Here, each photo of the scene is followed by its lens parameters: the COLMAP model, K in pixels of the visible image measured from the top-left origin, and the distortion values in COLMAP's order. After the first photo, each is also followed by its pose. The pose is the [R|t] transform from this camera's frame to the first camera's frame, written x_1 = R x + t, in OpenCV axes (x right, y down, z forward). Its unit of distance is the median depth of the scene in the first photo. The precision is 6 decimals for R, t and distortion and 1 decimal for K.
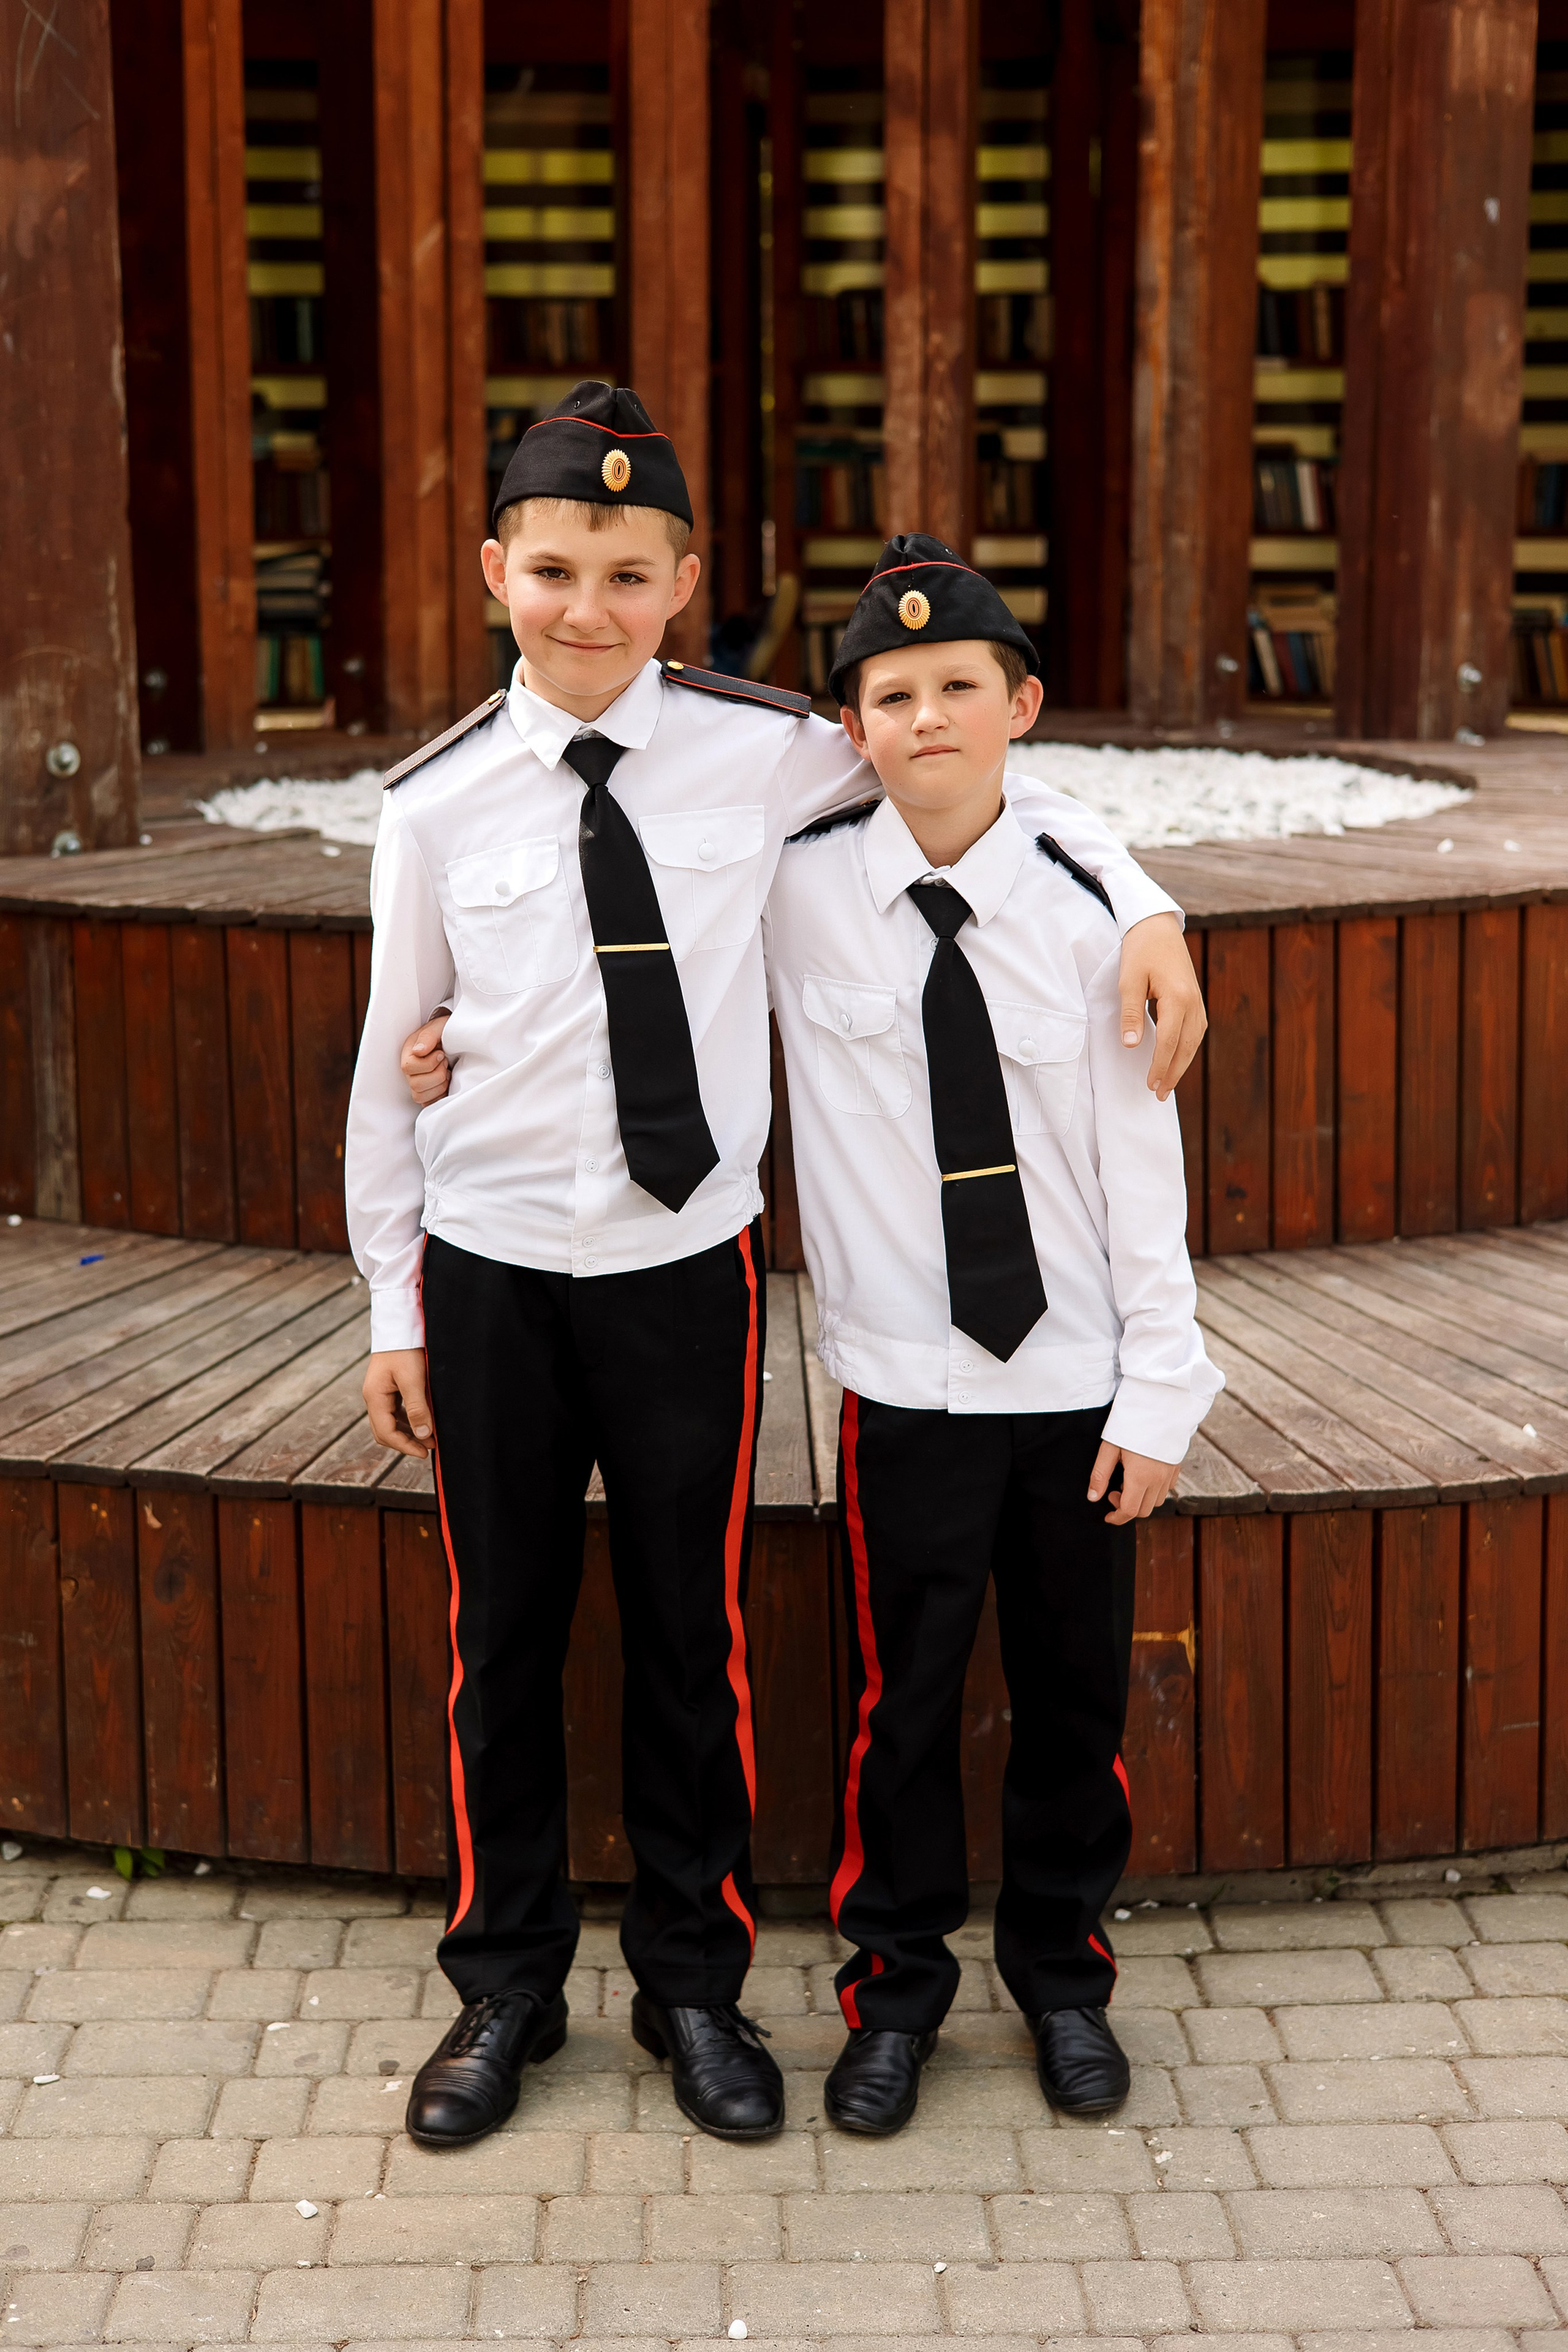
lens RADIAL K [[3485.3, 0, 753.5], [0, 3485.3, 1147.9], [0, 0, 1]] dist [0.013097, -0.011342]
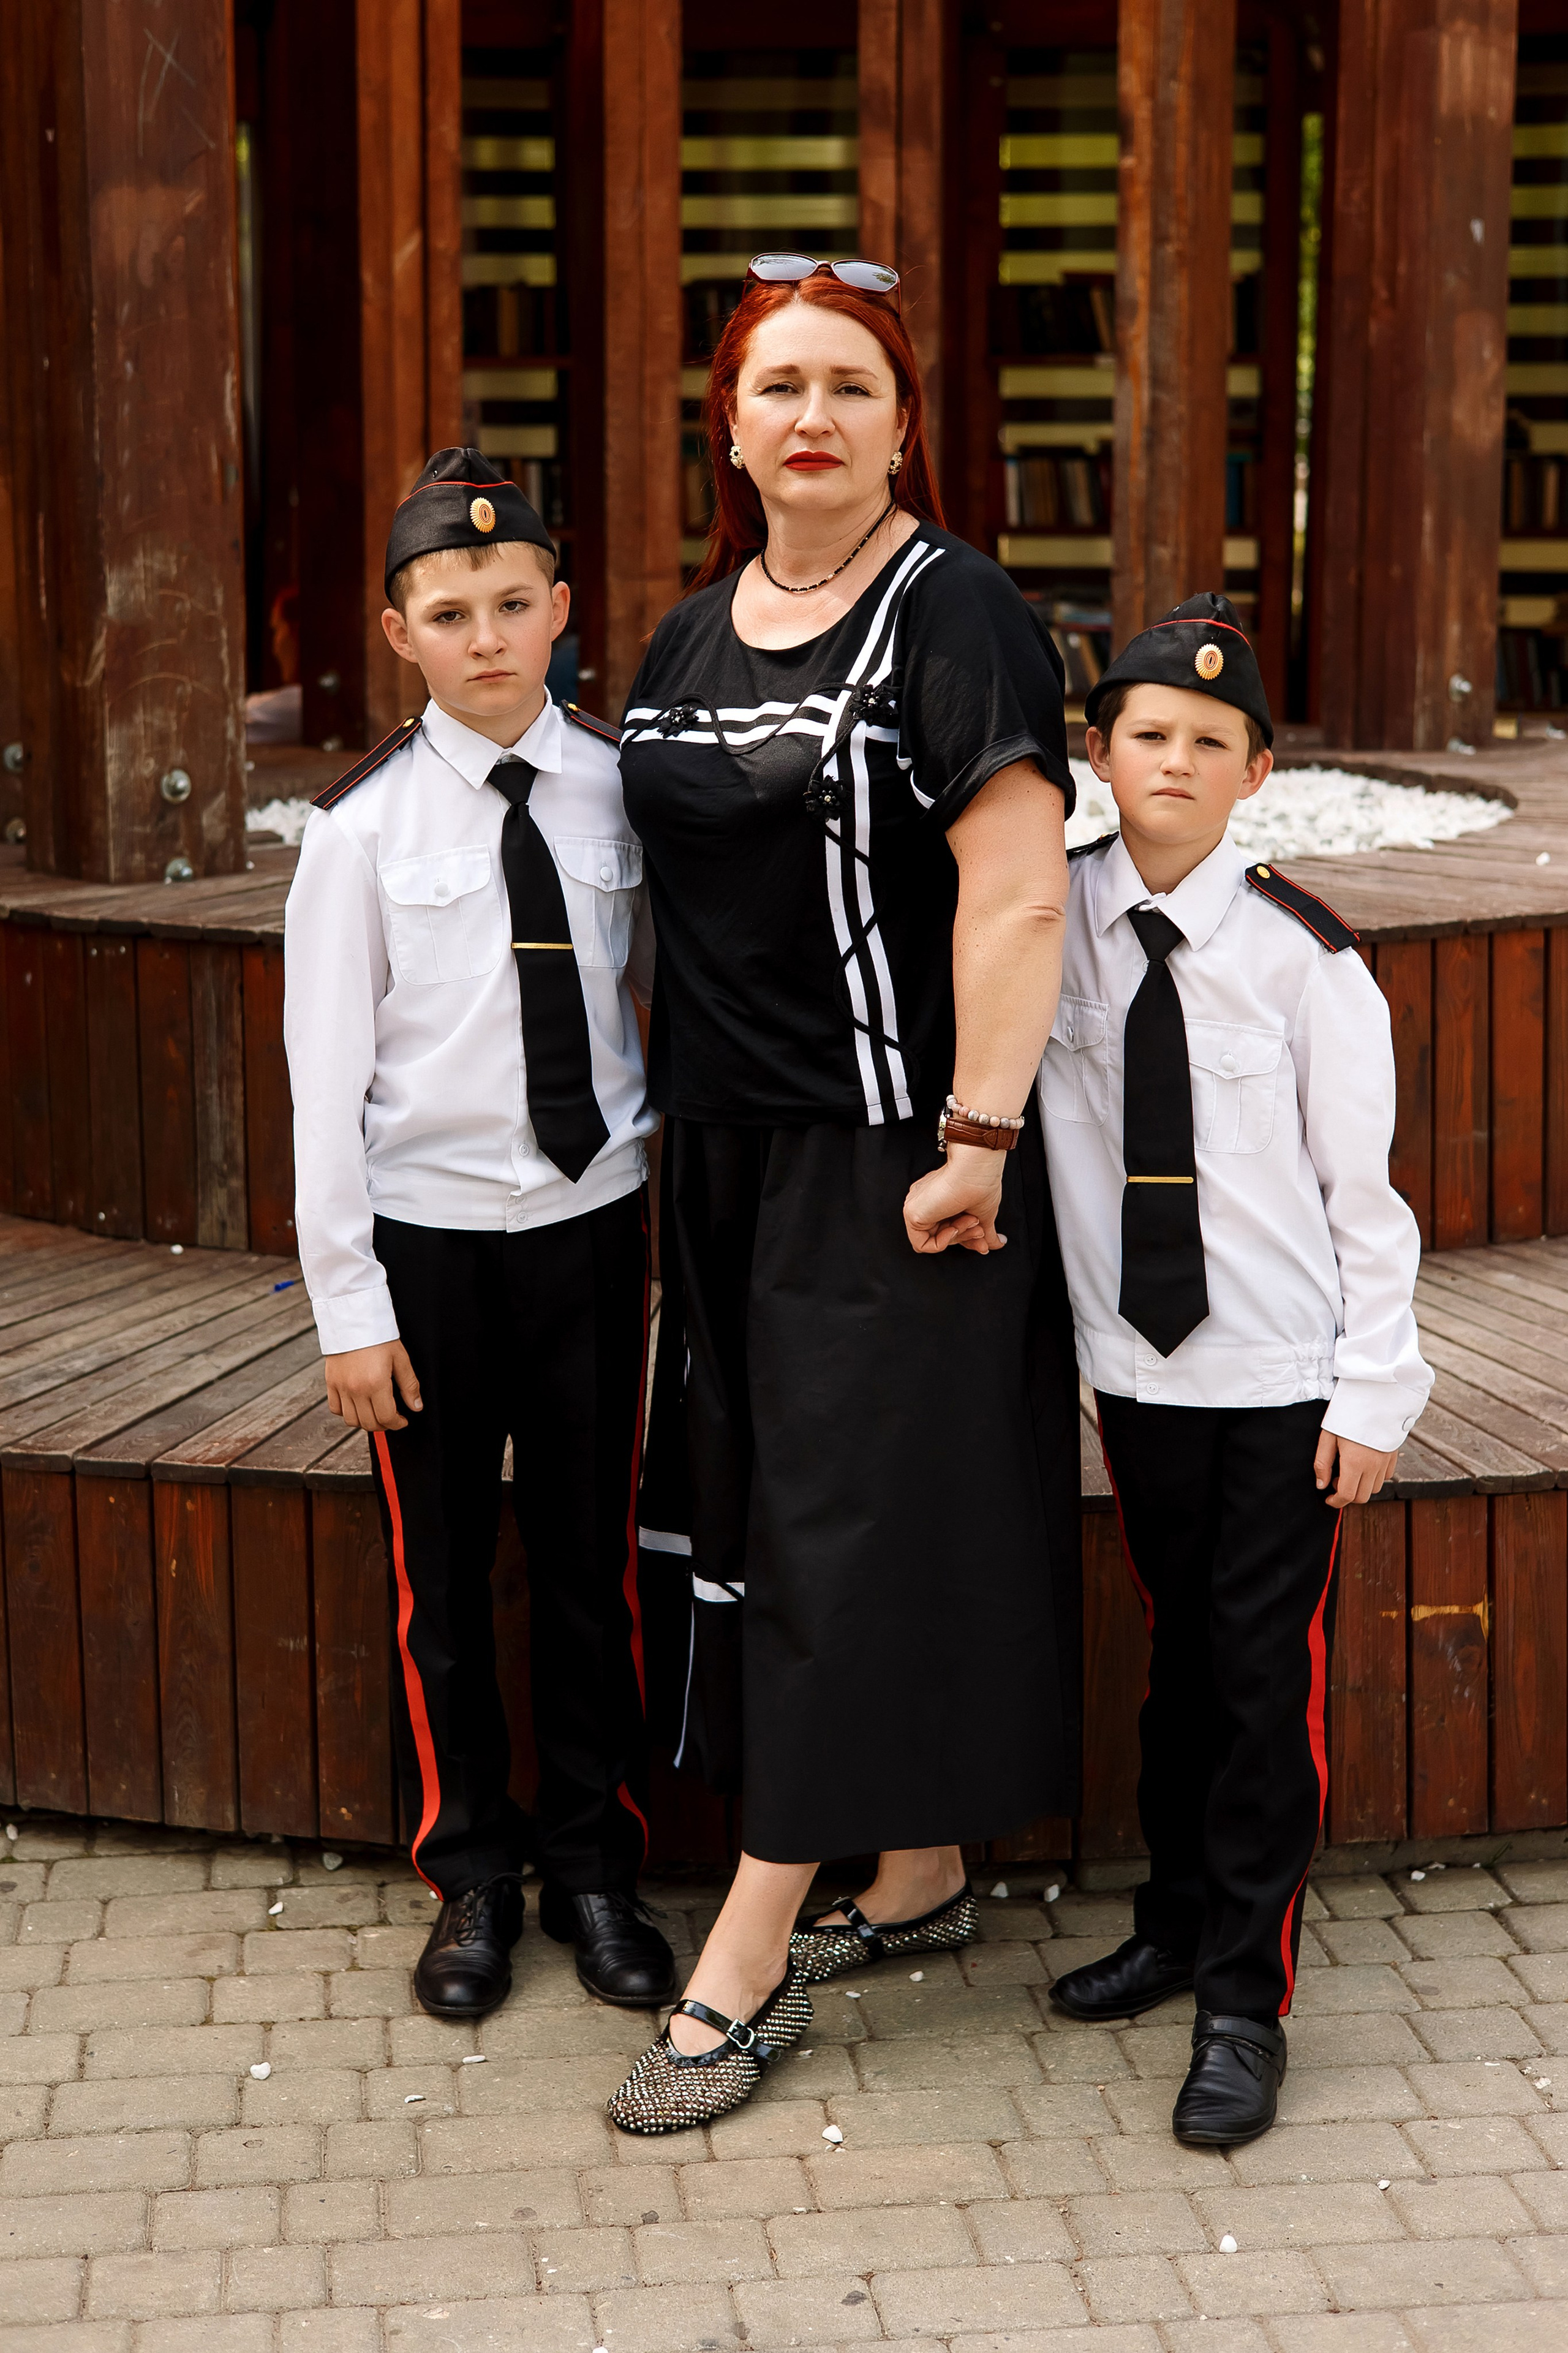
lens RADIAL K [[3793.8, 0, 800.3], [0, 3793.8, 1070.2], [0, 0, 1]] dist [0.005157, 0.040850]
pose [[0.993729, -0.016542, 0.110587, -0.167942], [0.019570, 0.999461, -0.026357, 0.001801], [-0.110091, 0.028356, 0.993517, -0.107594]]
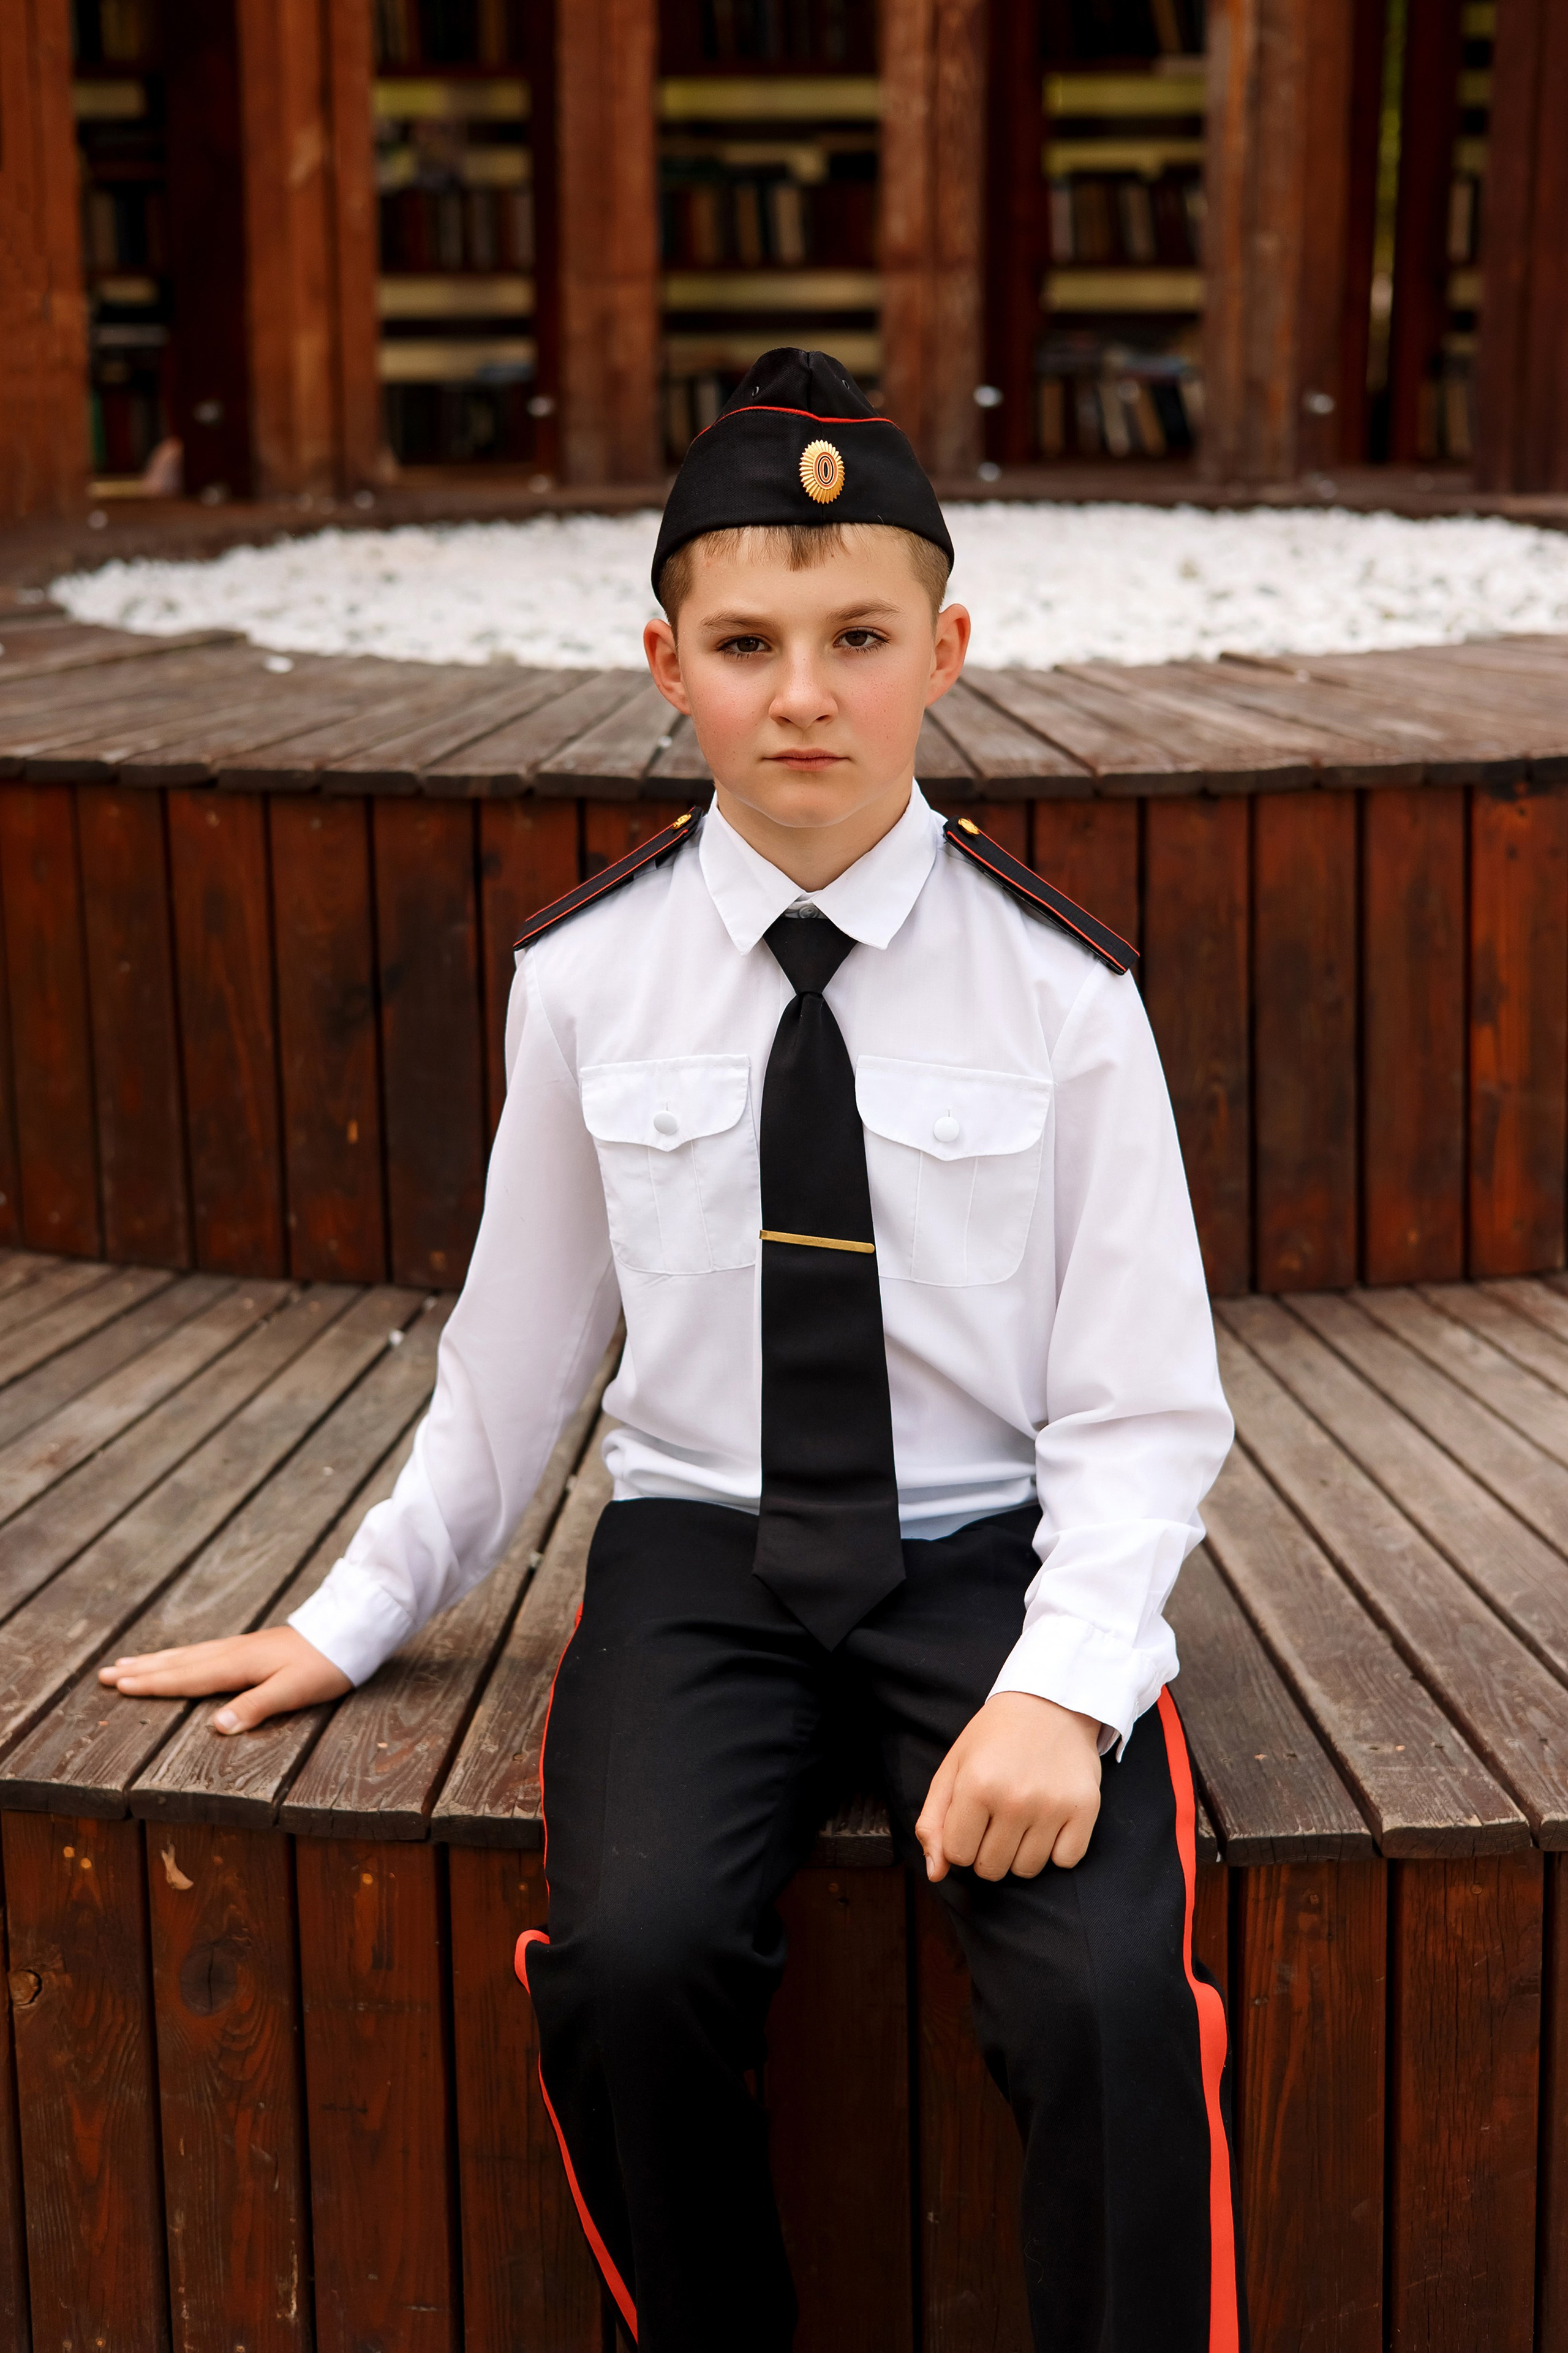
lens RADIAL K [[3429.3, 0, 778.6], [0, 3429.3, 1158.6], [0, 0, 1]] dist [0.008801, 0.033946]
pose [[0.995658, -0.026163, 0.089332, -0.100327], [0.020077, 0.997459, 0.068354, -0.037639], [-0.090894, -0.066263, 0.993654, 0.366551]]
